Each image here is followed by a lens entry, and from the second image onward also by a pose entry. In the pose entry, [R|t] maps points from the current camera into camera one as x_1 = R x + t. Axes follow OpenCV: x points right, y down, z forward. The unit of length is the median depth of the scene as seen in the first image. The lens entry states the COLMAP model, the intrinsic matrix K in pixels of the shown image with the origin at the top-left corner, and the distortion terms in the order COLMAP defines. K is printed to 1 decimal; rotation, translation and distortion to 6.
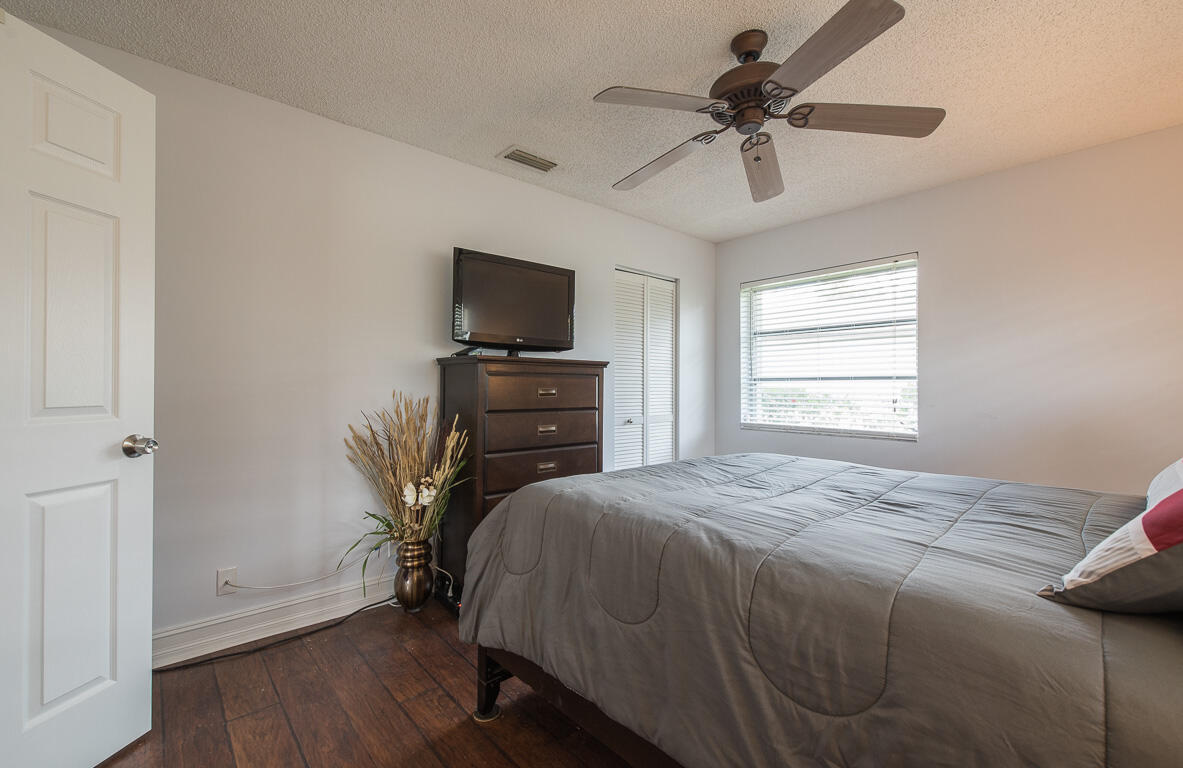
lens RADIAL K [[509.2, 0, 581.4], [0, 509.2, 384.8], [0, 0, 1]] dist [0.022689, -0.000199]
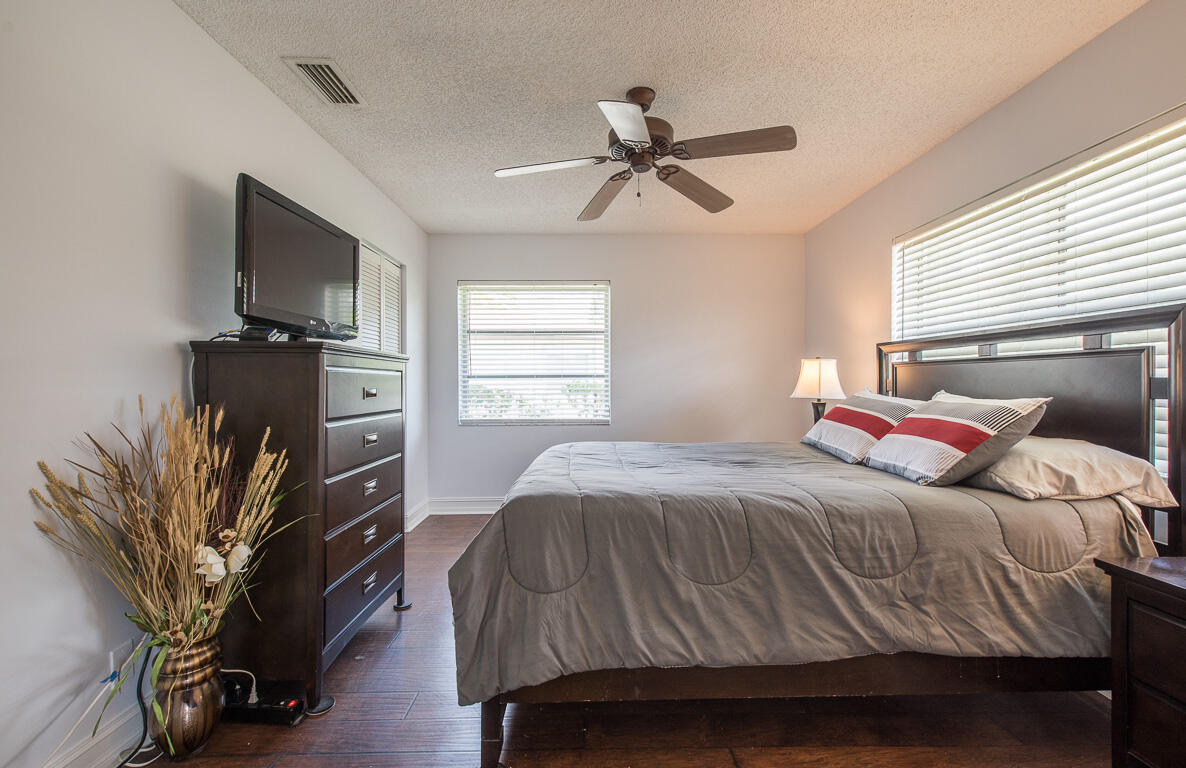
lens RADIAL K [[528.3, 0, 595.9], [0, 528.3, 382.3], [0, 0, 1]] dist [0.030542, 0.000004]
pose [[0.630604, -0.002851, 0.776099, -0.520556], [0.001042, 0.999995, 0.002827, -0.002901], [-0.776104, -0.000974, 0.630604, 0.222220]]
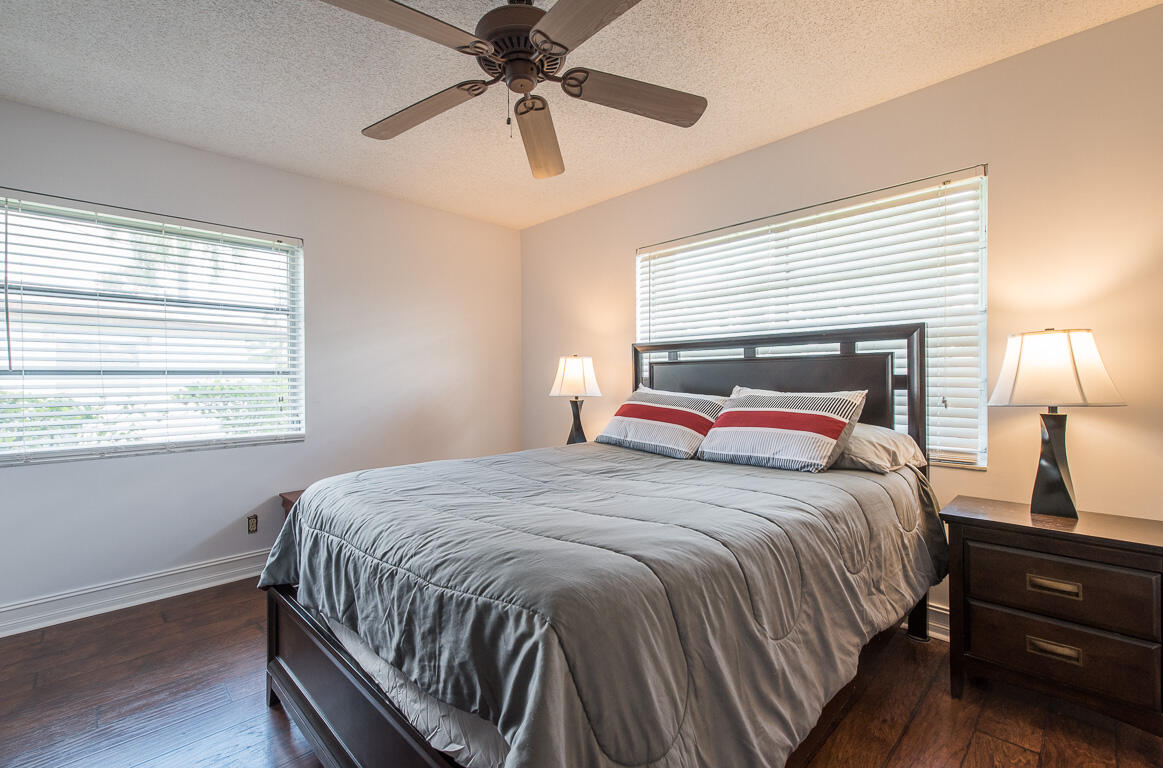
lens RADIAL K [[510.2, 0, 581.5], [0, 510.2, 384.0], [0, 0, 1]] dist [0.038922, -0.011776]
pose [[-0.078468, -0.009842, 0.996868, -0.412493], [0.004713, 0.999936, 0.010243, -0.001302], [-0.996905, 0.005502, -0.078417, 0.718942]]
